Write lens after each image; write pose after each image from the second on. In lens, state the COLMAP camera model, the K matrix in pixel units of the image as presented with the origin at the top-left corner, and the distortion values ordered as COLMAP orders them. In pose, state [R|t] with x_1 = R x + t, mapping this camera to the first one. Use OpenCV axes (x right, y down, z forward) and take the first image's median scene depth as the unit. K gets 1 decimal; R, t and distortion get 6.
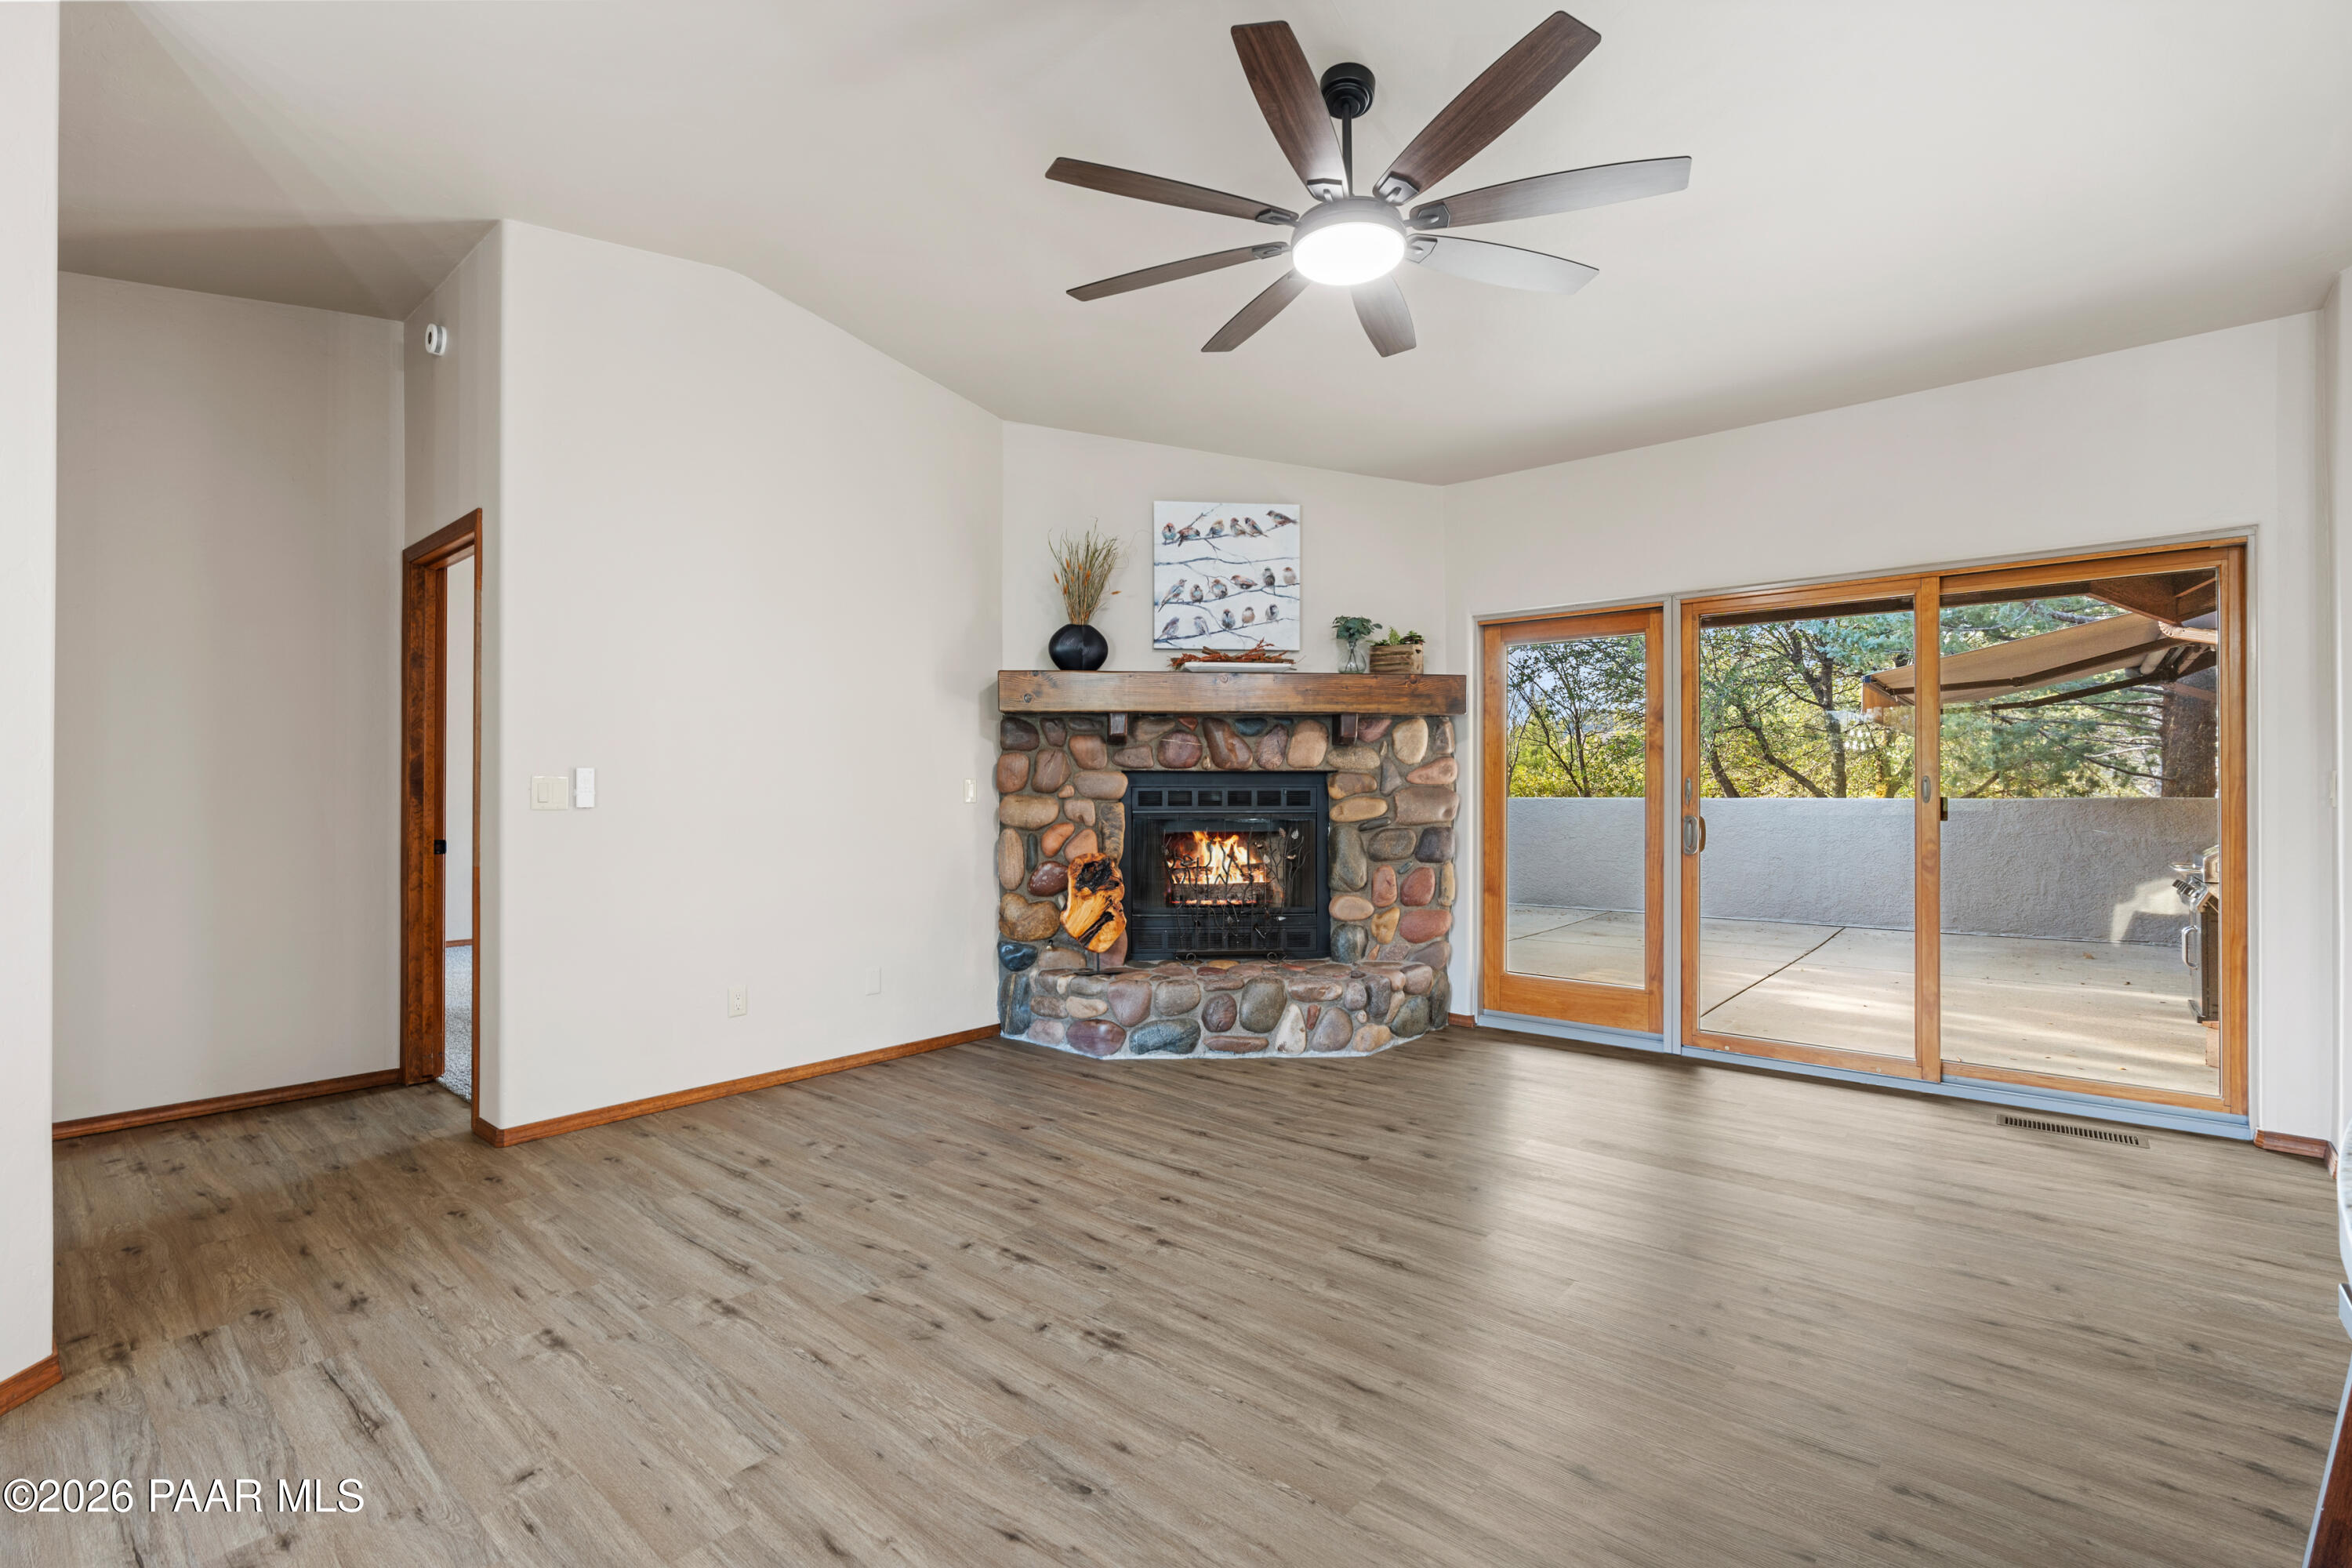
lens RADIAL K [[1054.3, 0, 1175.3], [0, 1054.3, 782.9], [0, 0, 1]] dist [-0.009897, 0.003068]
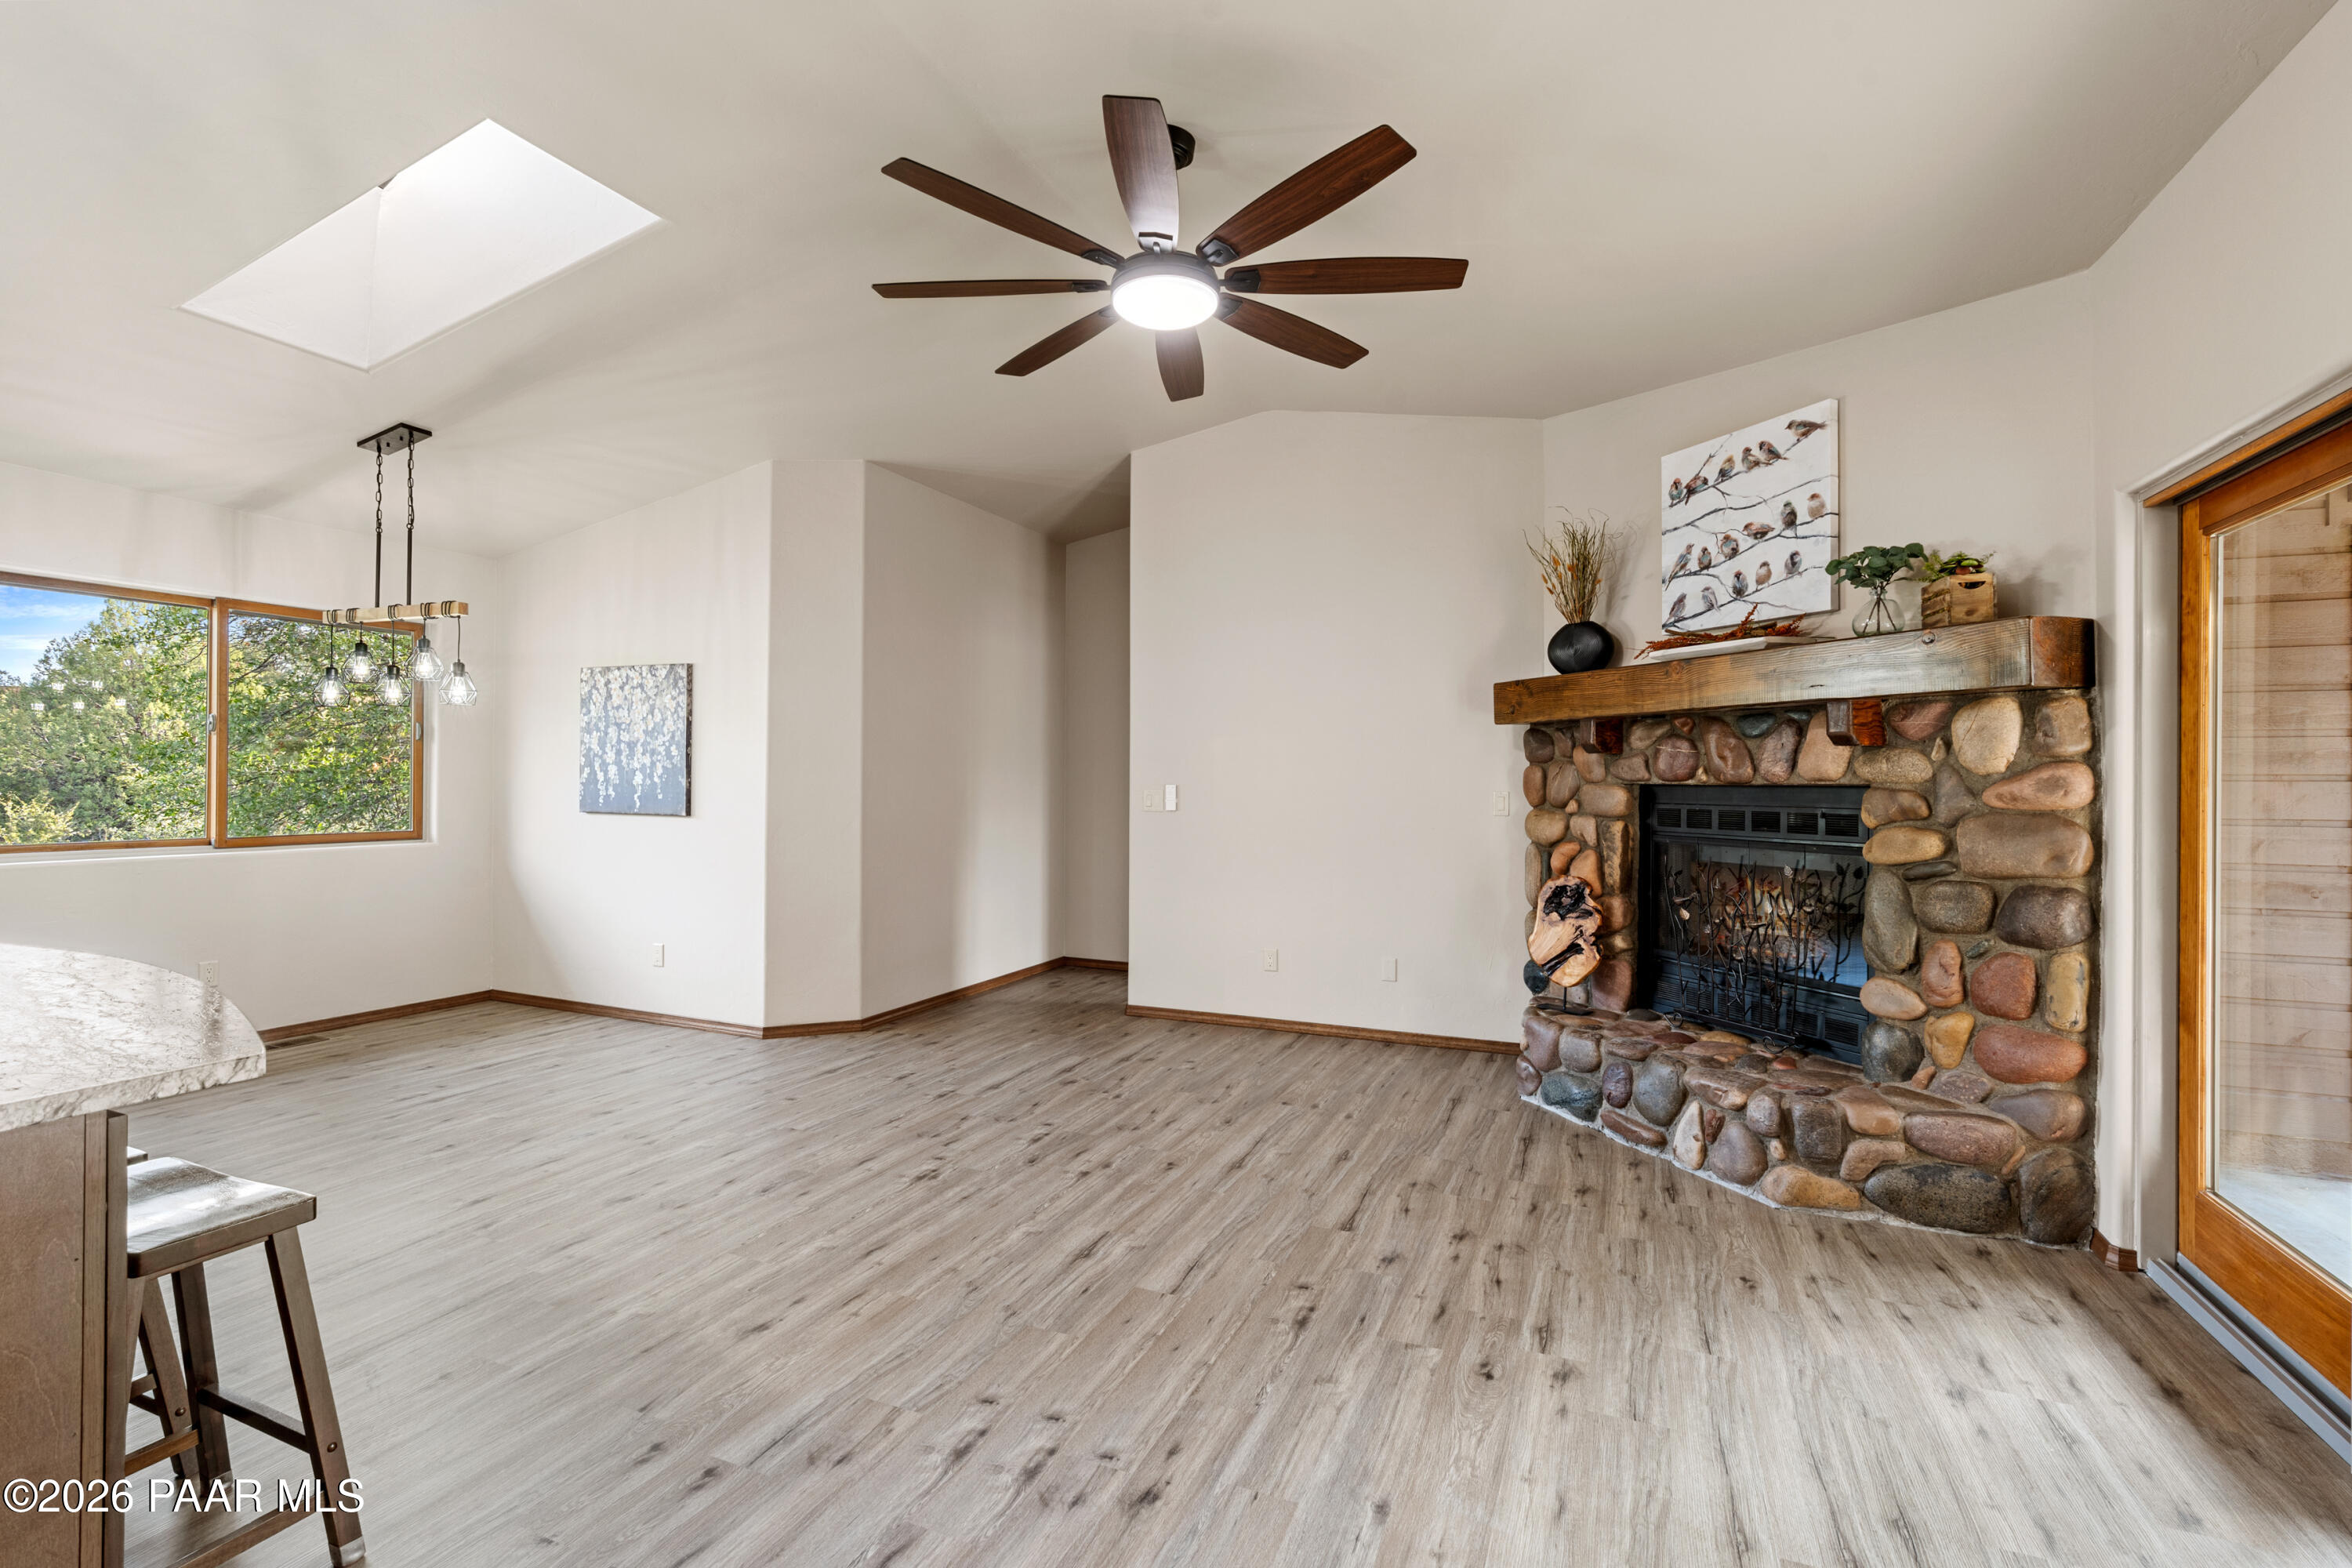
lens RADIAL K [[1054.3, 0, 1181.9], [0, 1054.3, 774.0], [0, 0, 1]] dist [-0.009897, 0.003068]
pose [[0.297822, -0.005519, -0.954605, 0.827183], [0.001665, 0.999985, -0.005262, -0.020126], [0.954620, -0.000023, 0.297827, 0.502557]]
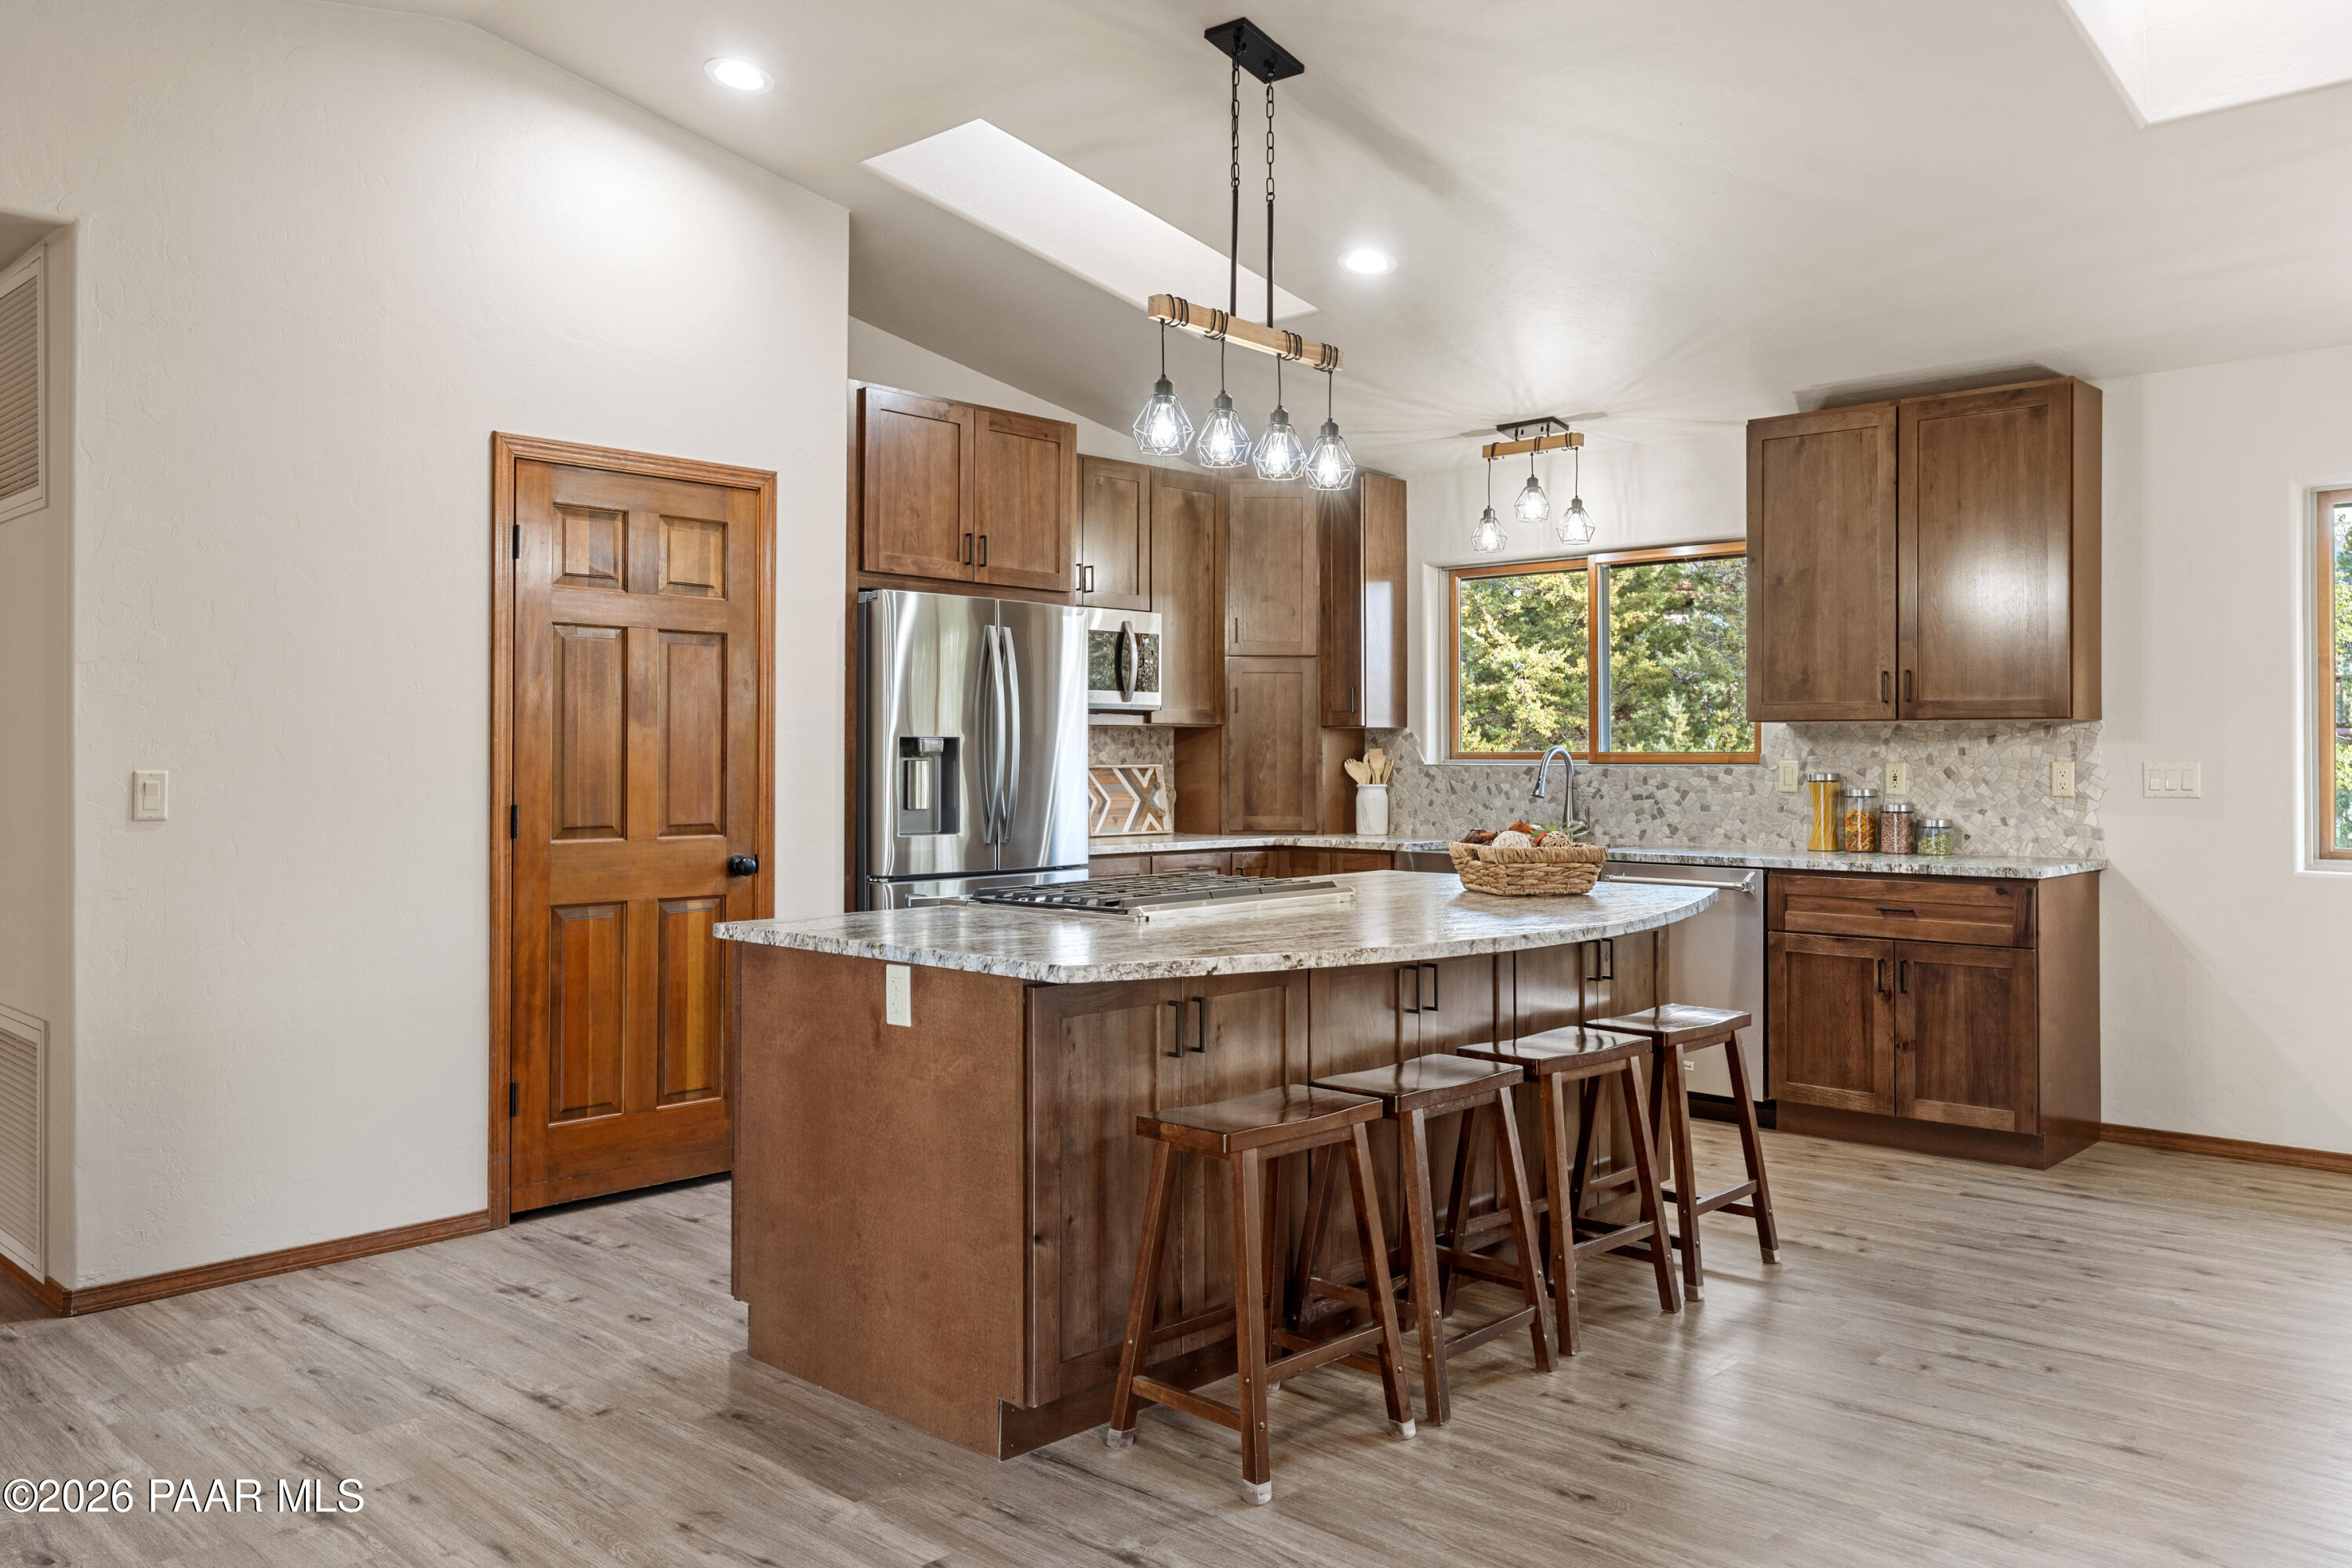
lens RADIAL K [[1745.1, 0, 1172.9], [0, 1745.1, 745.4], [0, 0, 1]] dist [-0.000679, -0.005764]
pose [[-0.998306, -0.002164, 0.058135, 0.312155], [-0.003141, 0.999855, -0.016728, -0.010410], [-0.058090, -0.016882, -0.998169, 1.047591]]
